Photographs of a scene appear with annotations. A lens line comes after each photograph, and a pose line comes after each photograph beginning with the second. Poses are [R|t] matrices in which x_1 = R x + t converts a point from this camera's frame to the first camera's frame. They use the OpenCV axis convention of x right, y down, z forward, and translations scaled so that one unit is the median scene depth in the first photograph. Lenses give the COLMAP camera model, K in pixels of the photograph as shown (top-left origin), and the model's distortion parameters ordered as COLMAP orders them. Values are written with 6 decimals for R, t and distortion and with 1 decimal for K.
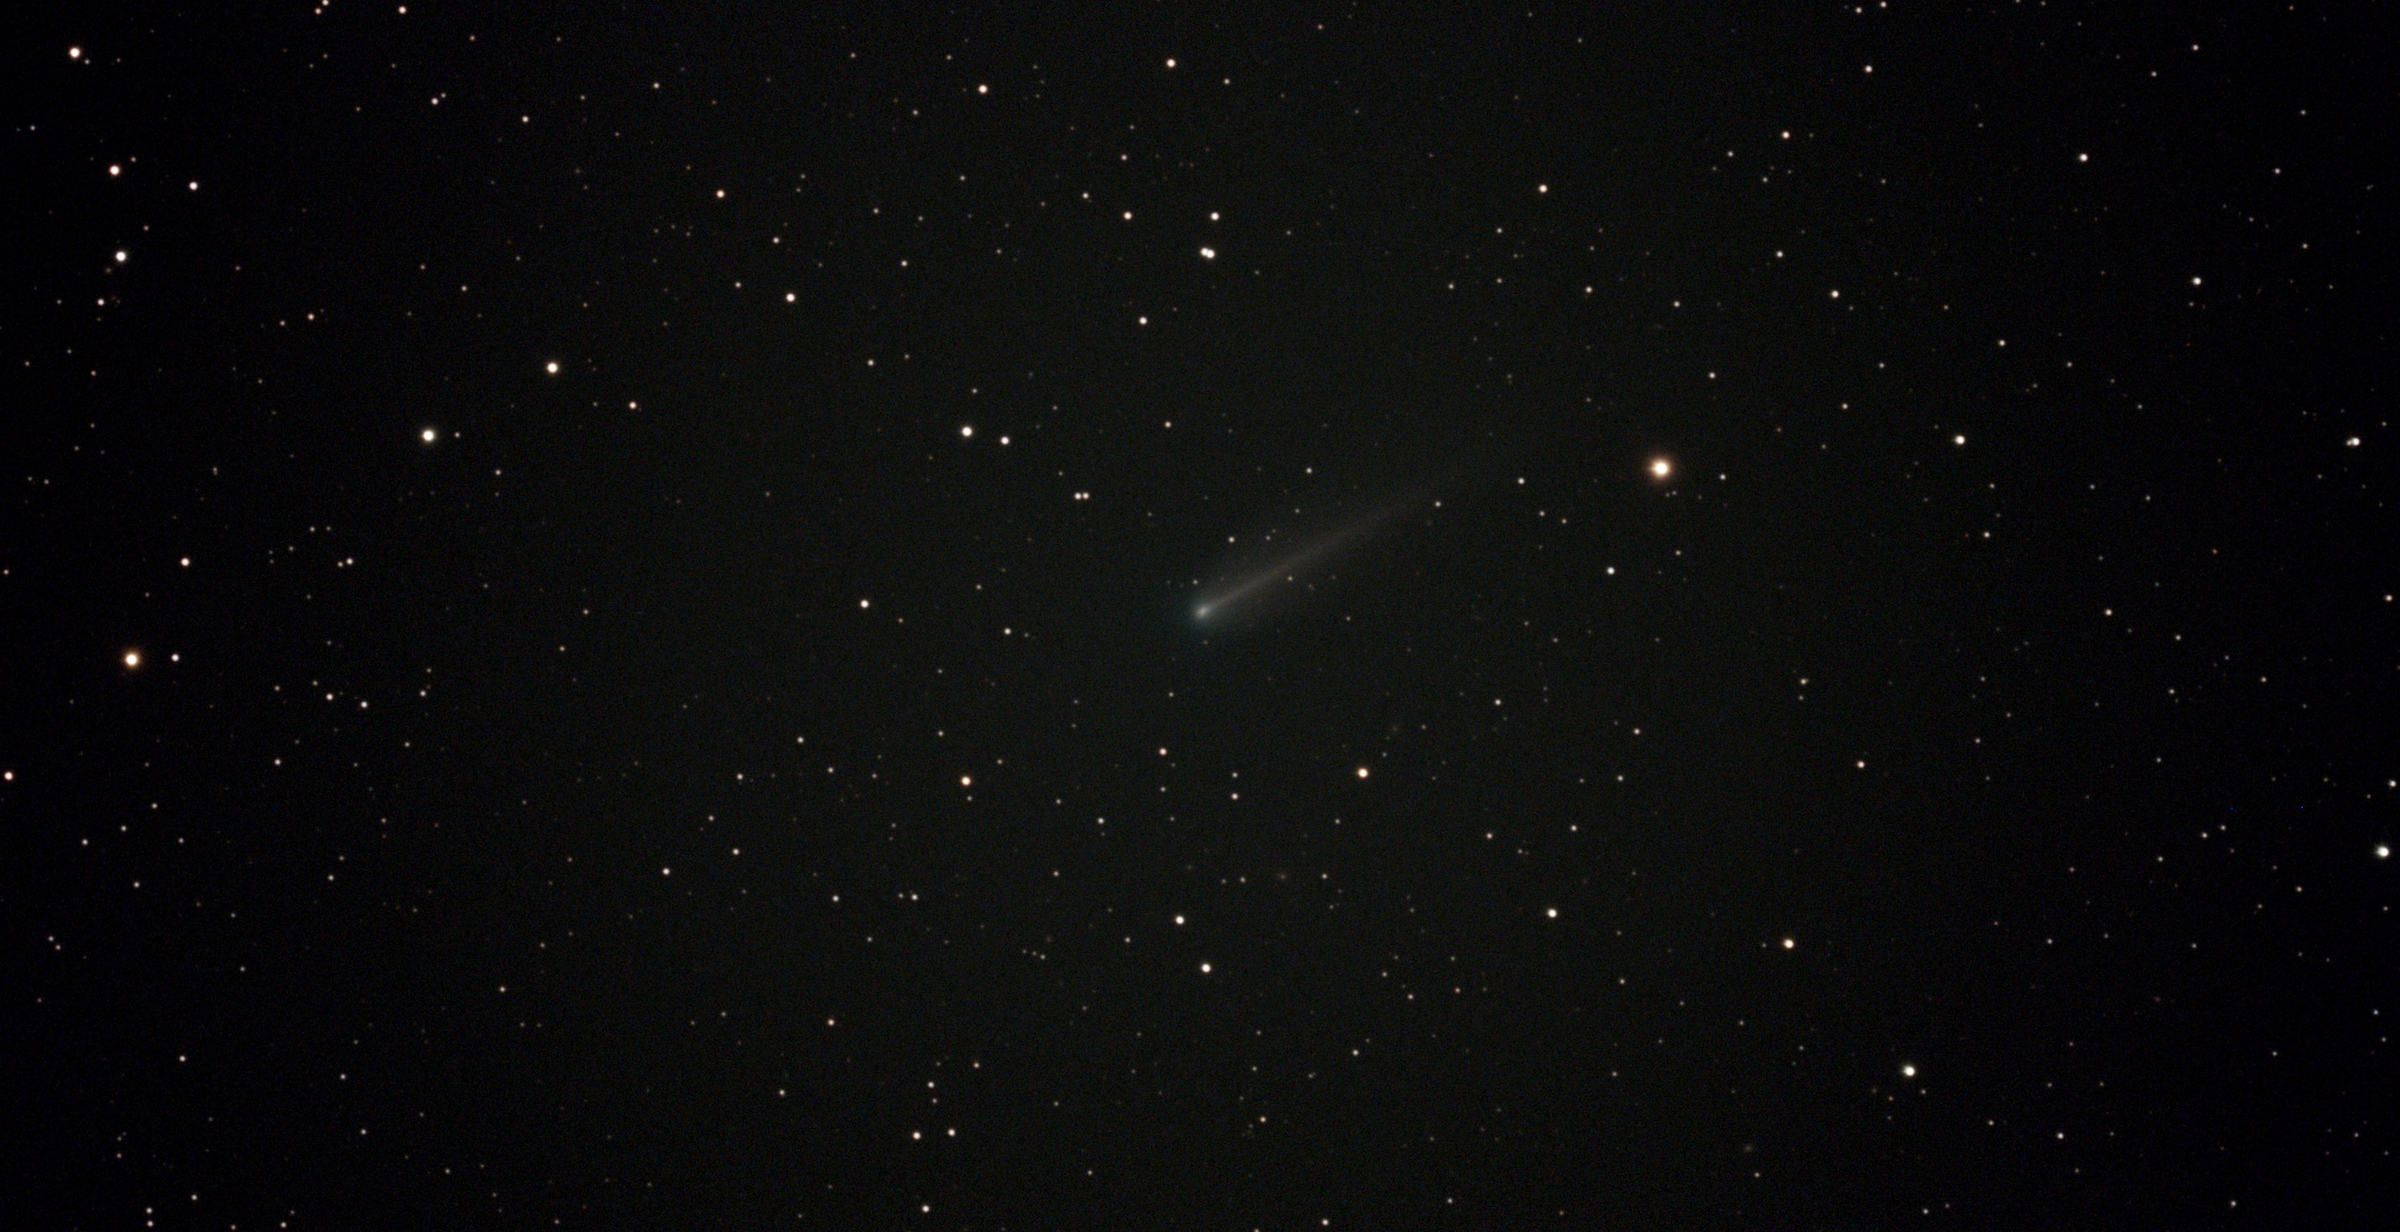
lens RADIAL K [[8869.3, 0, 1199.4], [0, 8869.3, 614.2], [0, 0, 1]] dist [0.147191, 0.000000]
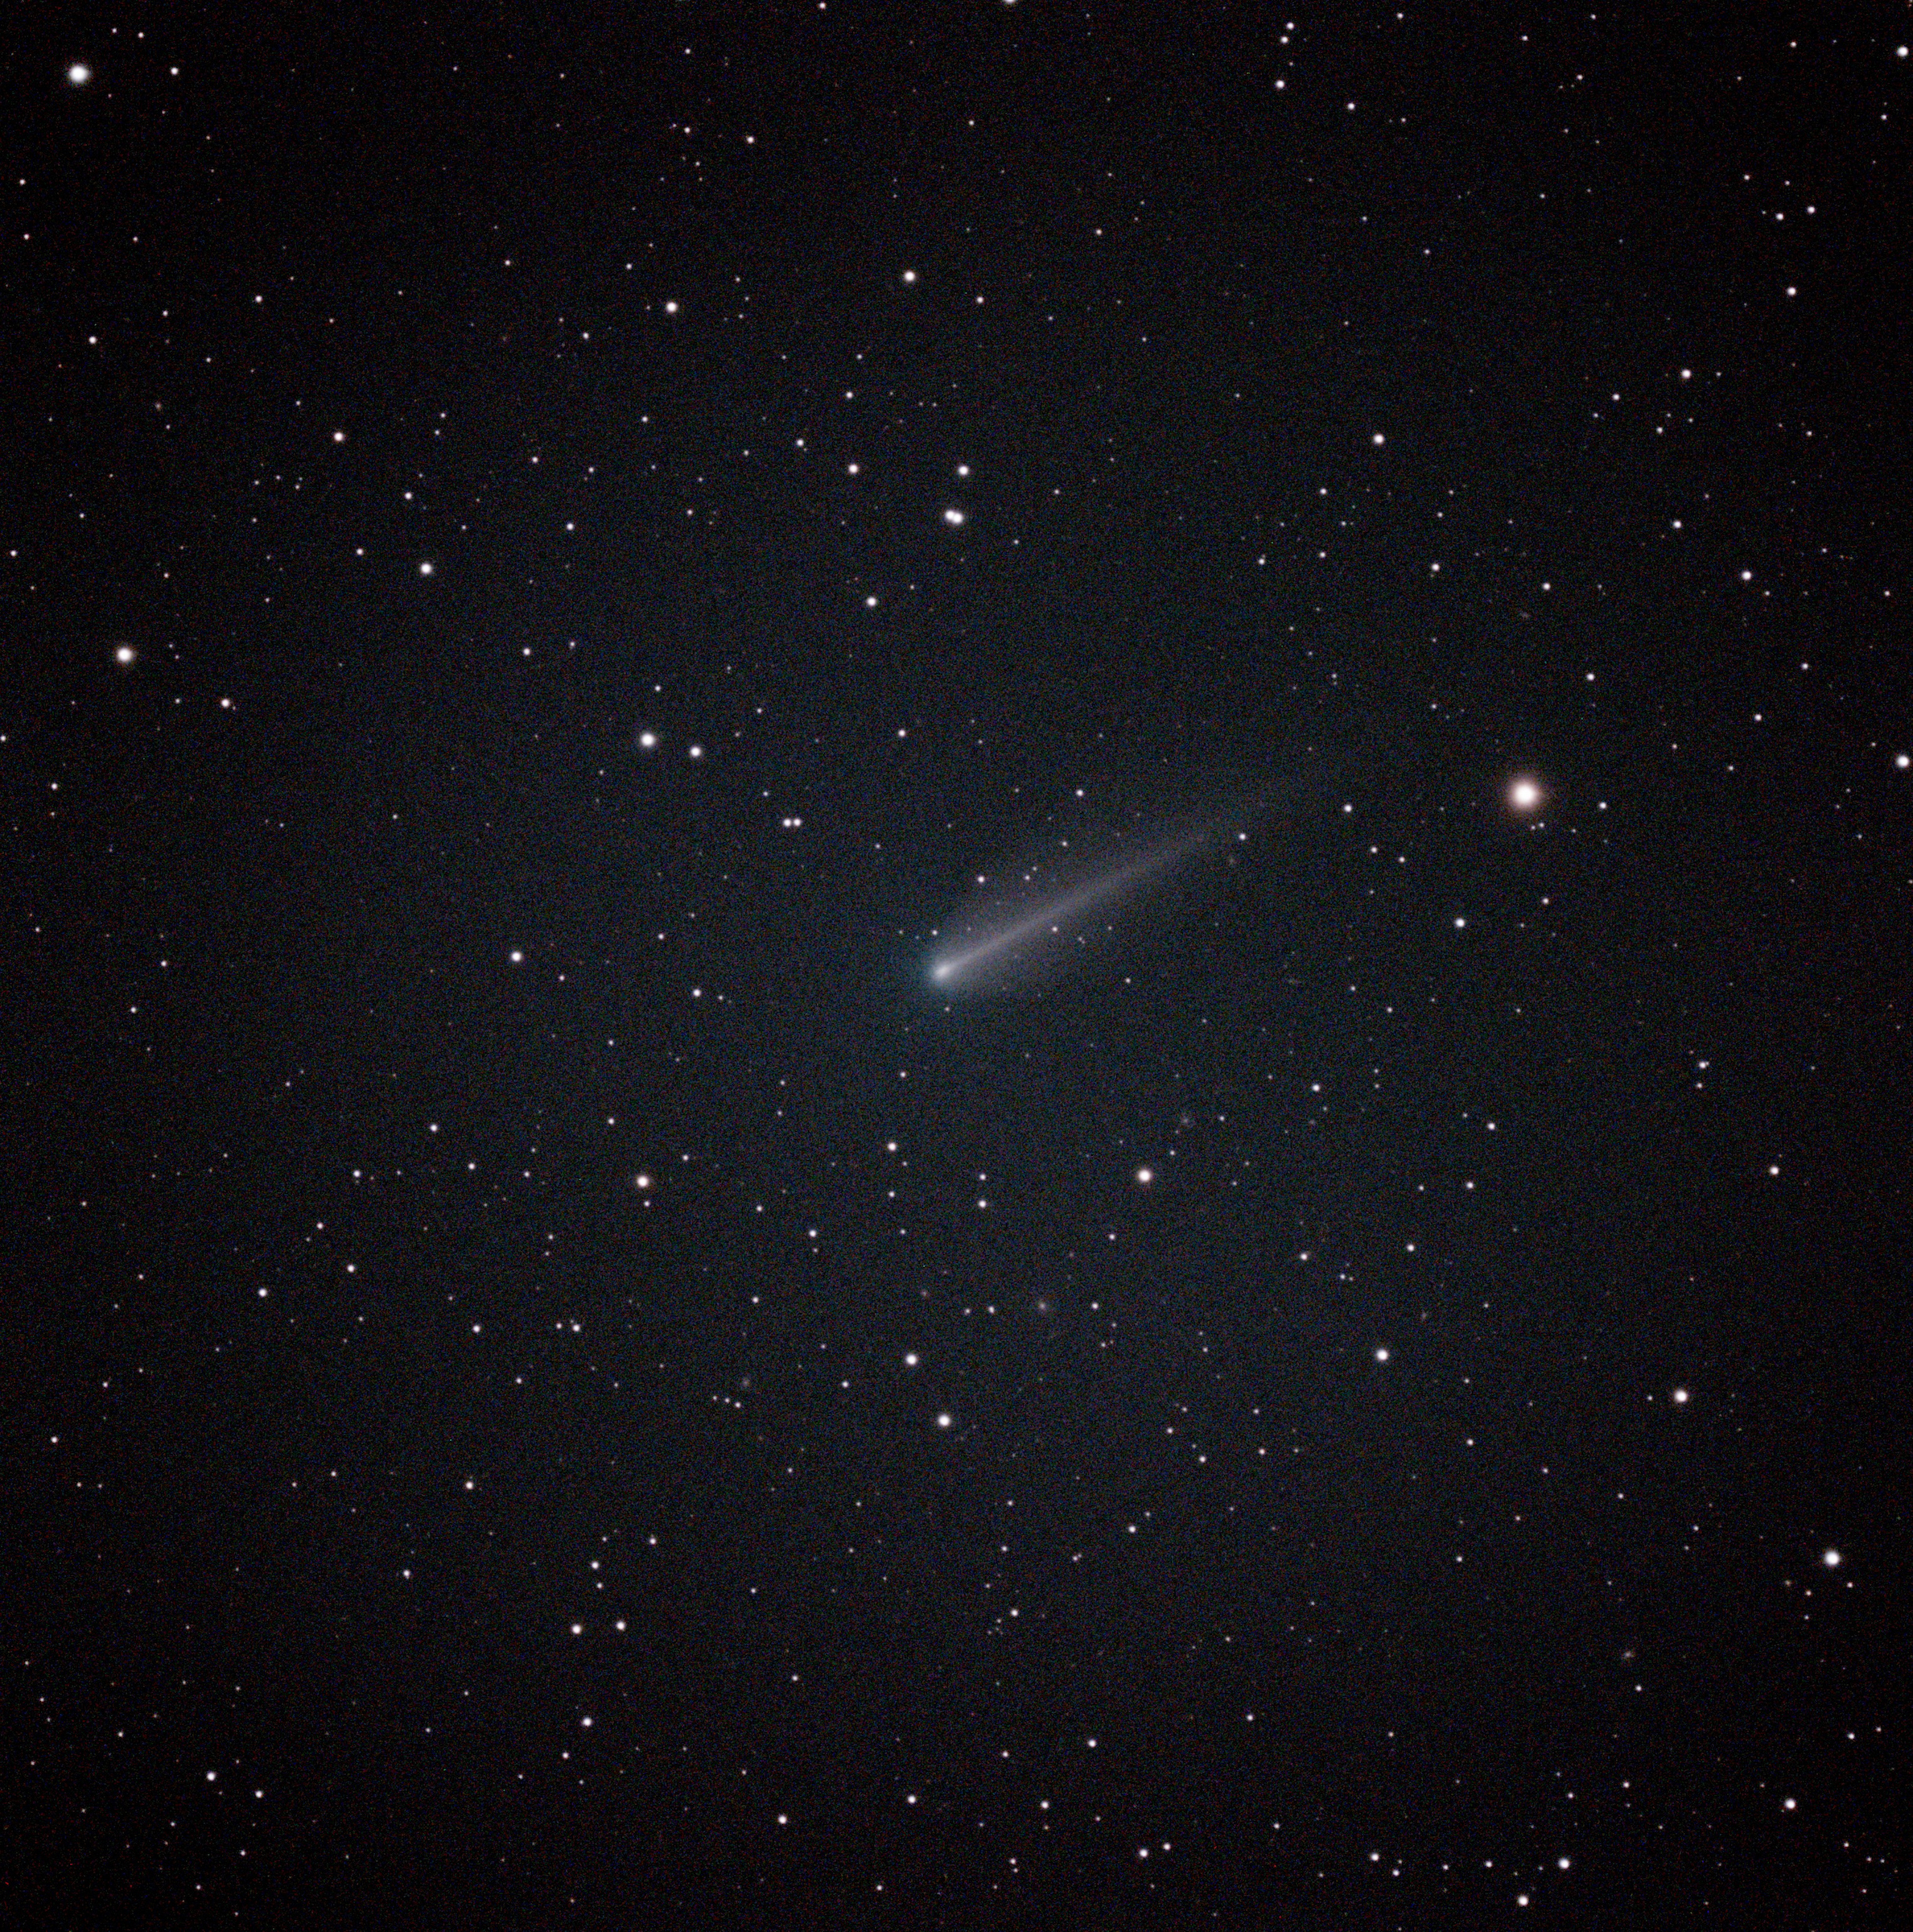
lens RADIAL K [[9767.9, 0, 958.3], [0, 9767.9, 963.9], [0, 0, 1]] dist [0.077611, 0.000000]
pose [[0.999947, 0.008545, 0.005704, -0.003314], [-0.008528, 0.999959, -0.002980, 0.001738], [-0.005729, 0.002931, 0.999979, 0.129156]]
